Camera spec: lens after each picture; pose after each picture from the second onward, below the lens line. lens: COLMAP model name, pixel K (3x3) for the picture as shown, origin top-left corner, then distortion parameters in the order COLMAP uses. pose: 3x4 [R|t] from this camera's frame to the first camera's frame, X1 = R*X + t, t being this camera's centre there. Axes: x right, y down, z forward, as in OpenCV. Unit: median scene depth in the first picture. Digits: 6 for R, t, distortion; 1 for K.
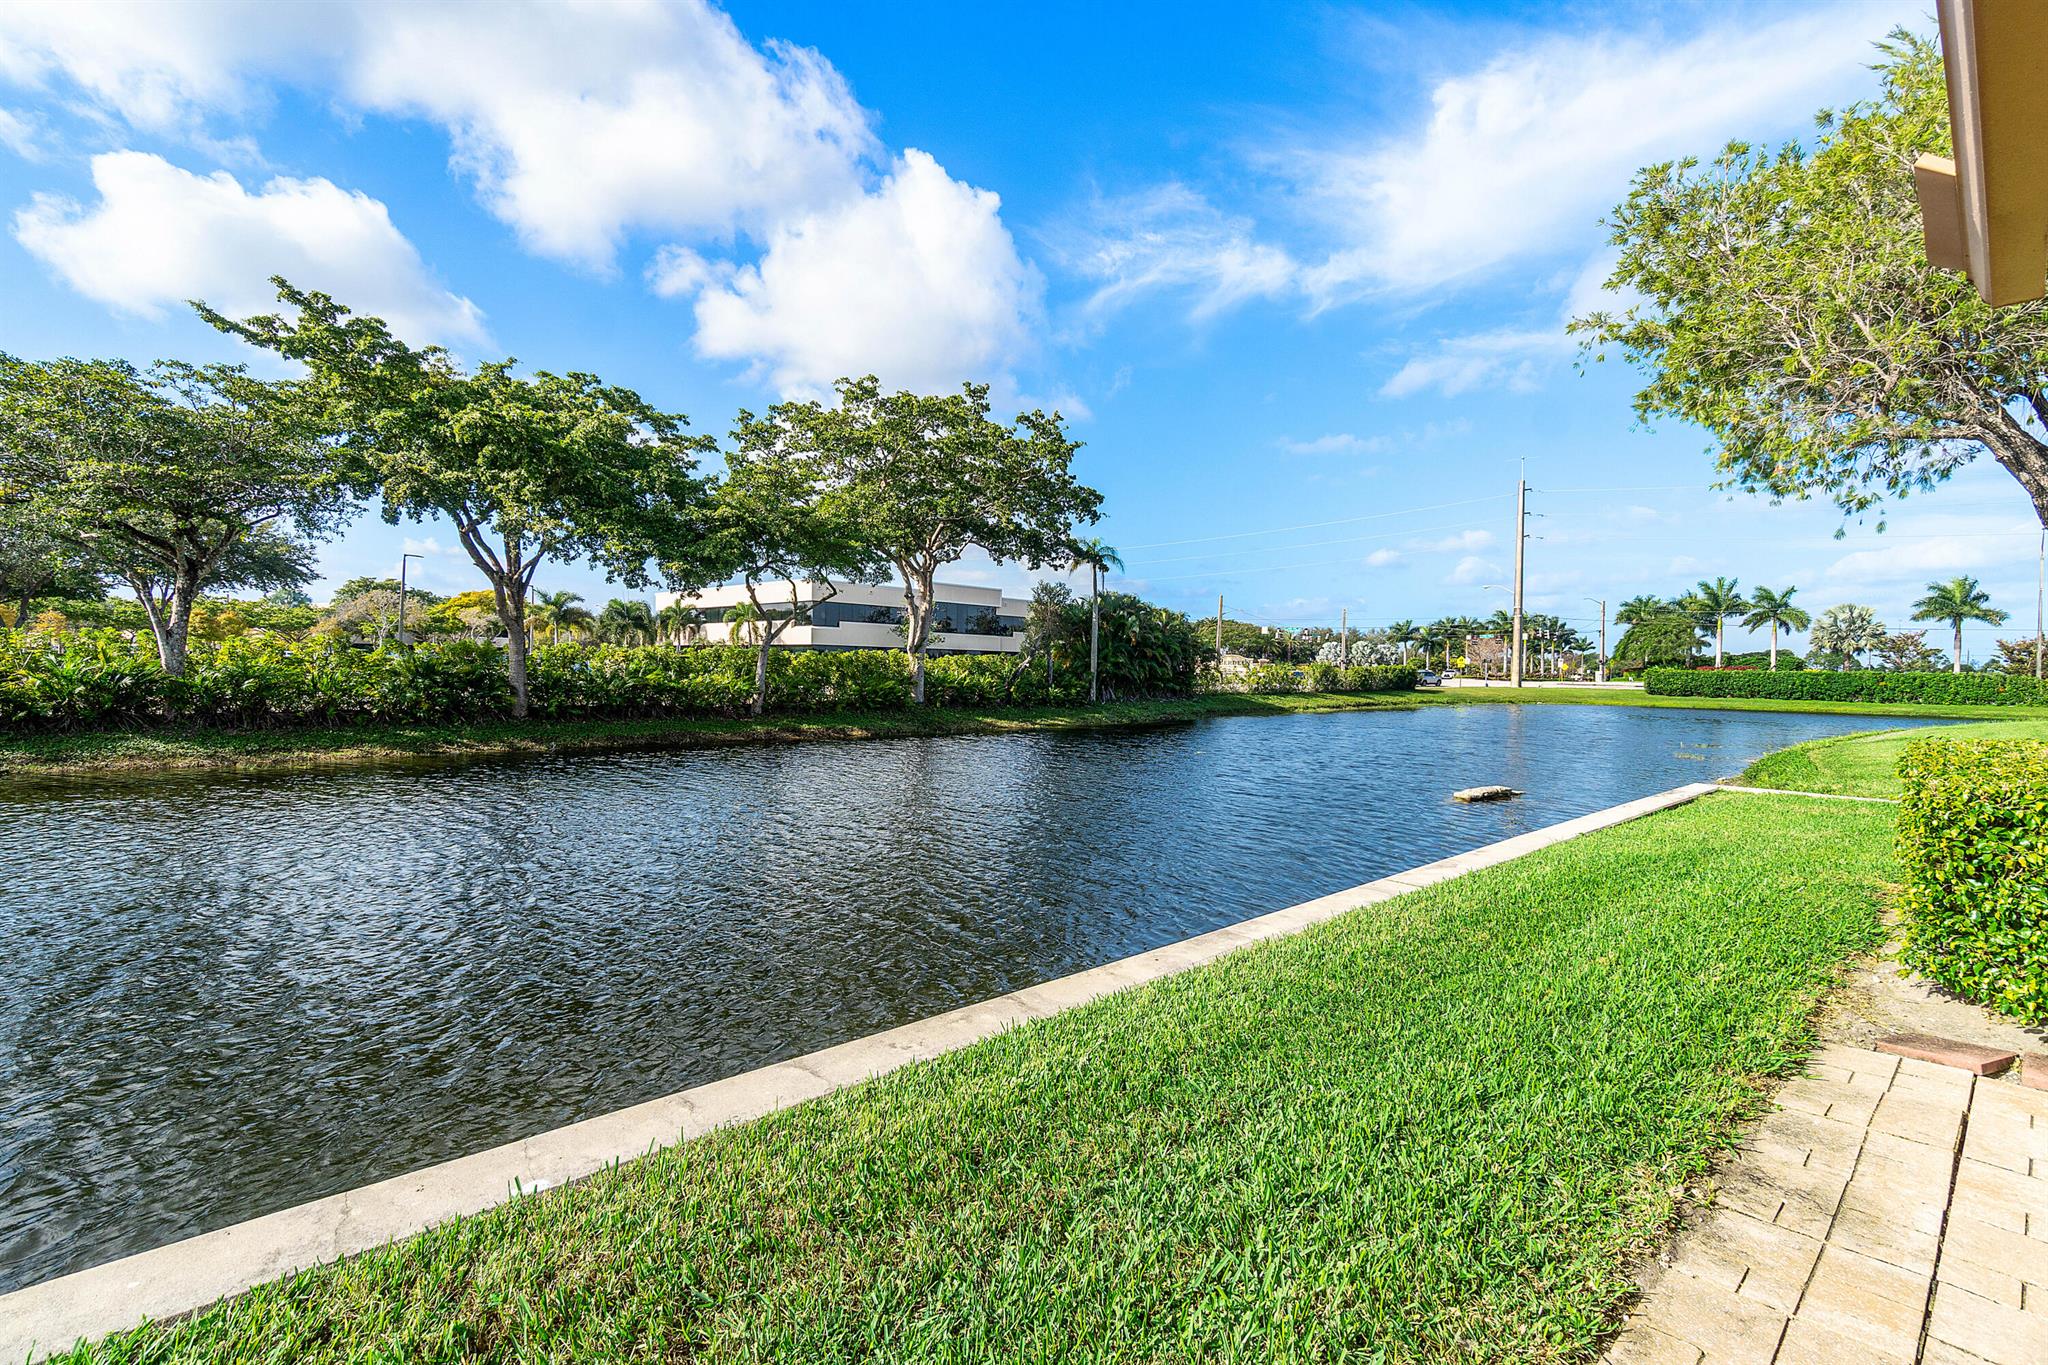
lens RADIAL K [[900.5, 0, 1024.0], [0, 900.5, 682.5], [0, 0, 1]] dist [-0.001171, -0.000010]
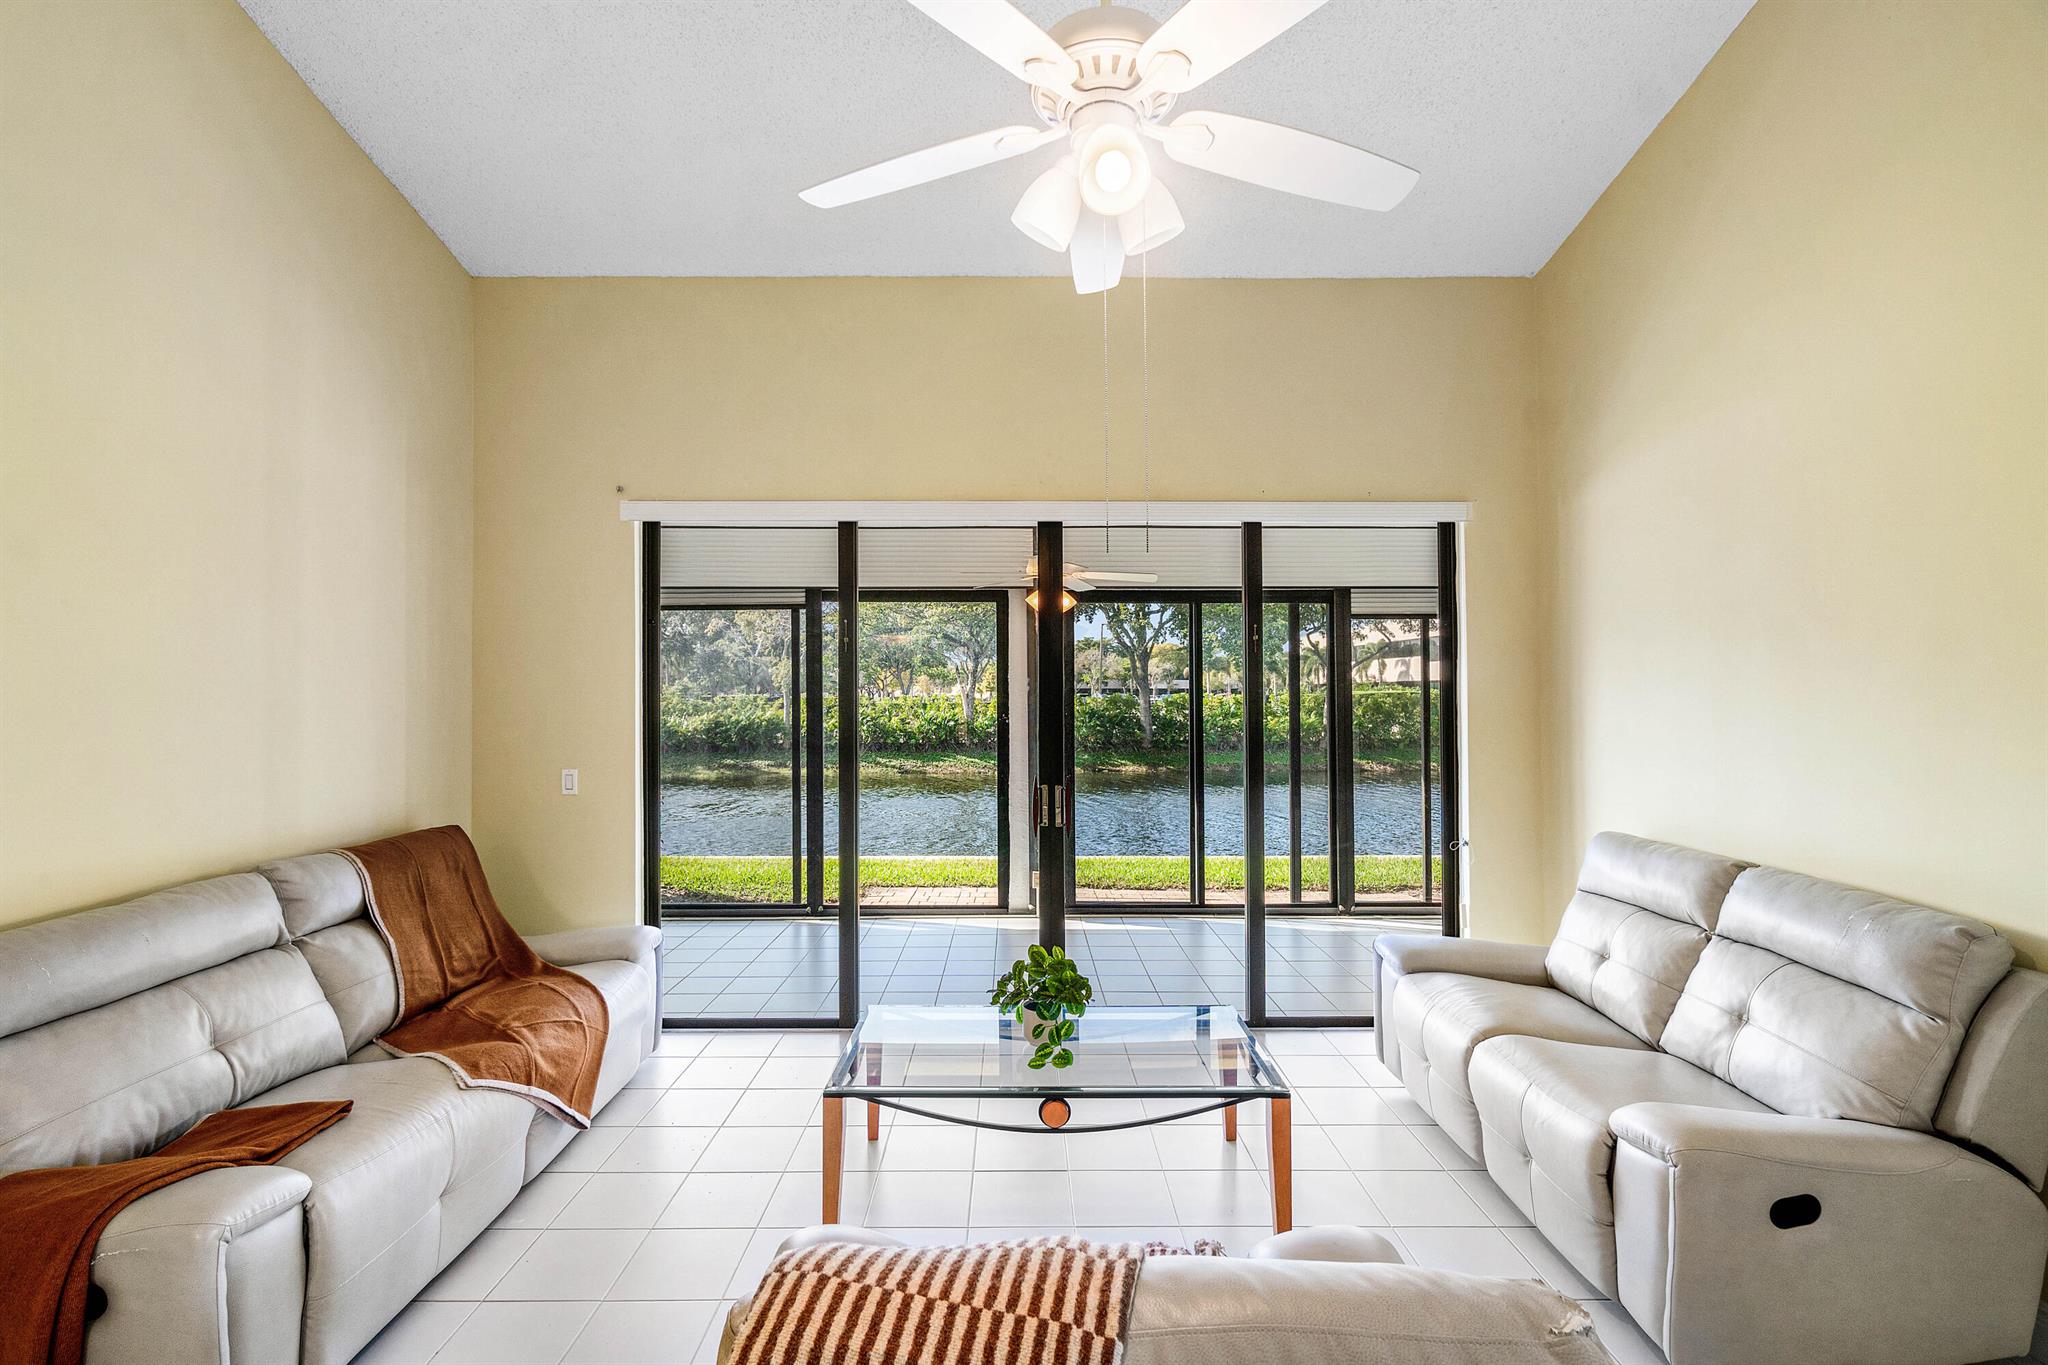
lens RADIAL K [[887.5, 0, 1020.5], [0, 887.5, 684.4], [0, 0, 1]] dist [-0.001323, 0.000474]
pose [[0.753374, -0.026870, -0.657043, 0.200417], [0.003718, 0.999323, -0.036605, -0.010732], [0.657582, 0.025135, 0.752964, -0.176466]]
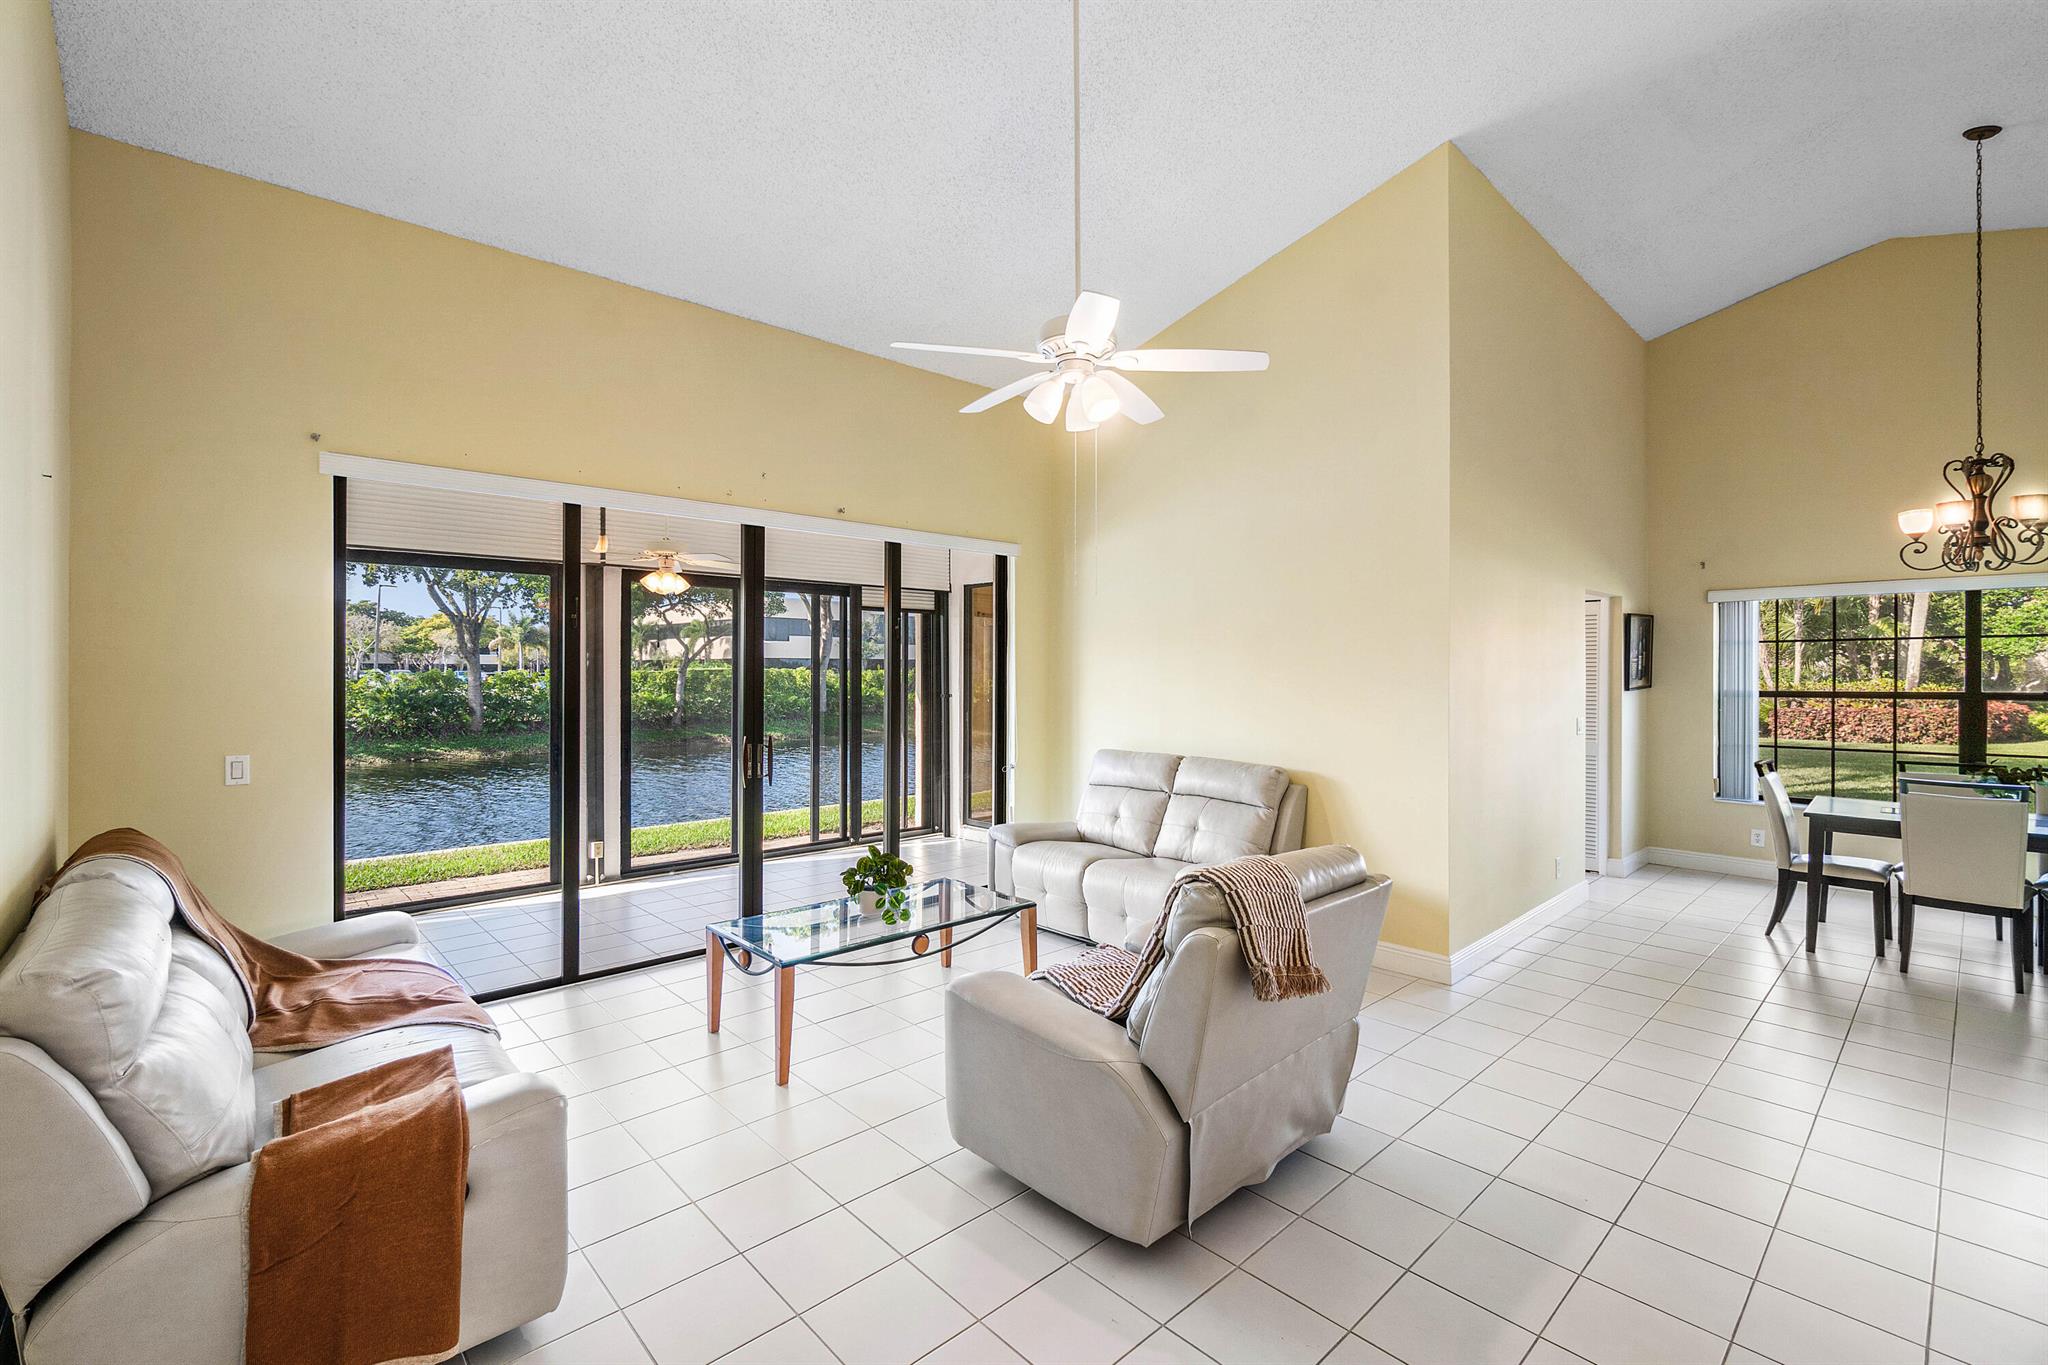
lens RADIAL K [[887.5, 0, 1020.5], [0, 887.5, 684.4], [0, 0, 1]] dist [-0.001323, 0.000474]
pose [[0.999555, -0.018252, 0.023606, 0.158264], [0.018299, 0.999831, -0.001748, -0.010140], [-0.023570, 0.002180, 0.999720, -0.238384]]
